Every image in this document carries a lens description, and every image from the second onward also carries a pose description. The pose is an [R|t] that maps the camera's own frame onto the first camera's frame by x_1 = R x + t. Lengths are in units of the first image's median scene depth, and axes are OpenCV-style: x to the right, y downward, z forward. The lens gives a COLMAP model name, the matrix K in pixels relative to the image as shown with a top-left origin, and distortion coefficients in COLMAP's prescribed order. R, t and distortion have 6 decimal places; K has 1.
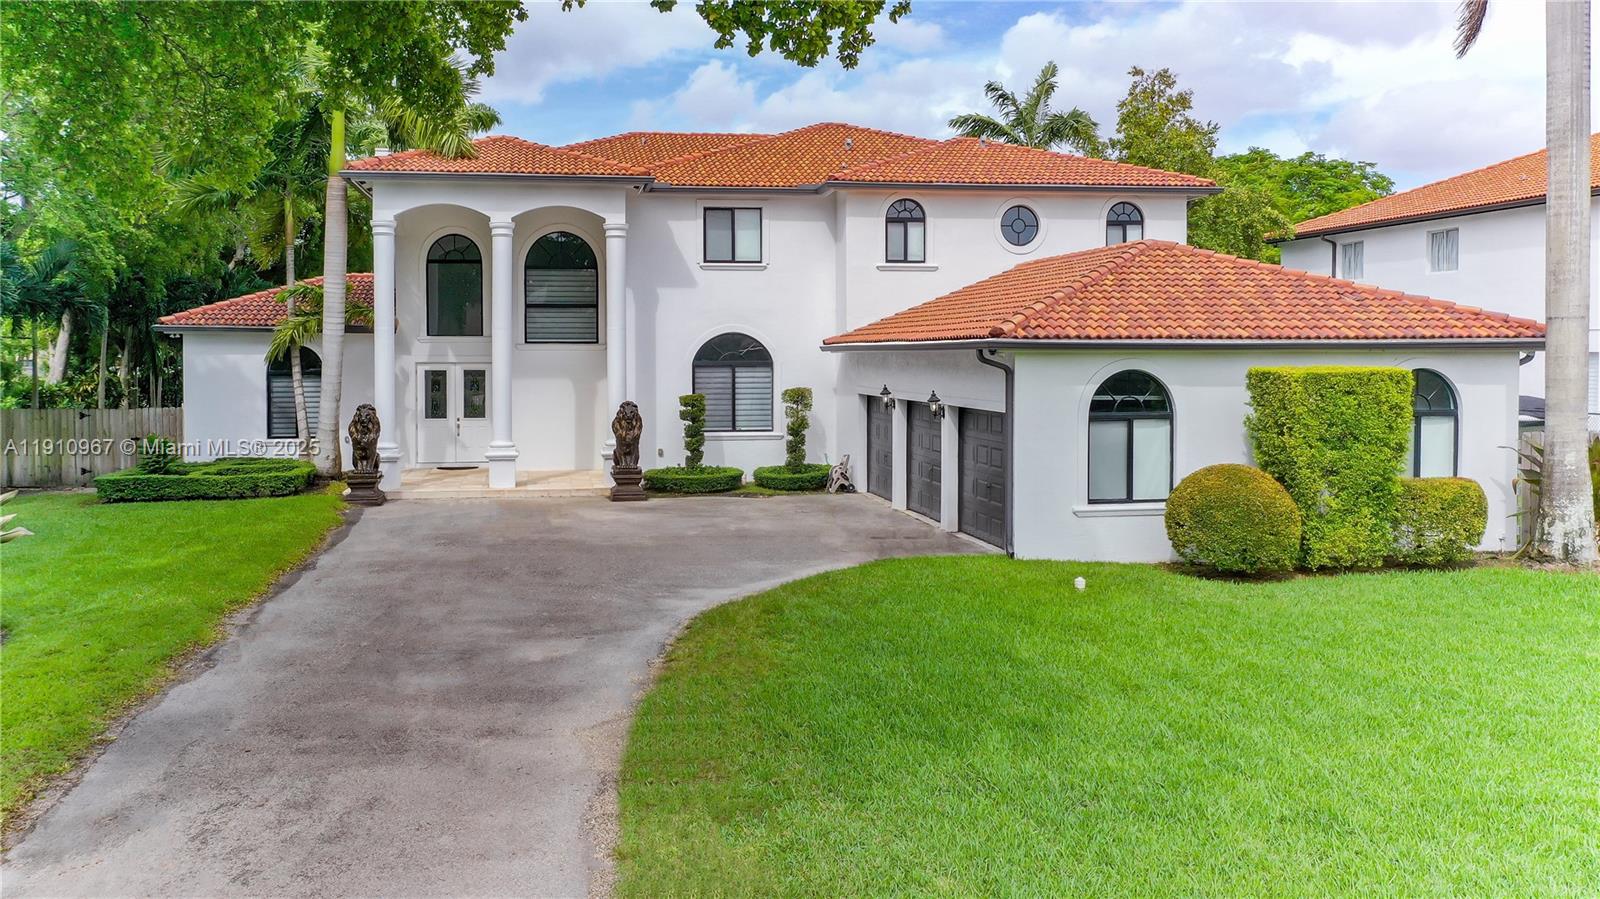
lens RADIAL K [[1226.5, 0, 743.0], [0, 1226.5, 346.0], [0, 0, 1]] dist [-0.027778, -0.001042]
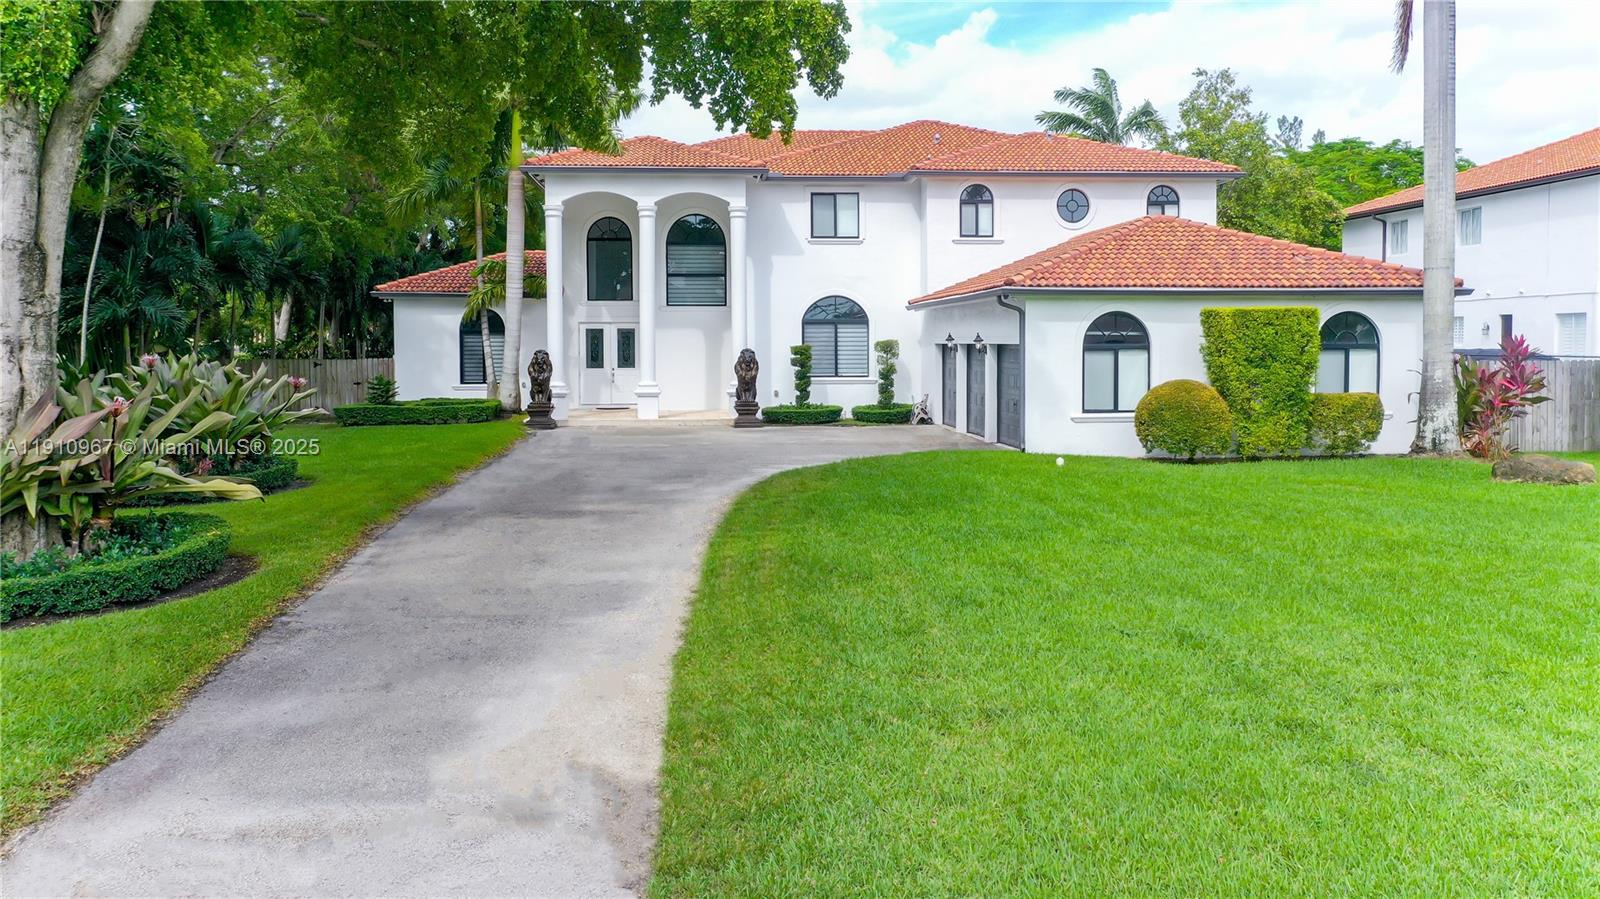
lens RADIAL K [[1225.7, 0, 802.2], [0, 1225.7, 356.6], [0, 0, 1]] dist [-0.038730, 0.003680]
pose [[0.997227, 0.000992, -0.074414, 0.051166], [0.000232, 0.999865, 0.016448, 0.030573], [0.074420, -0.016420, 0.997092, -0.223684]]
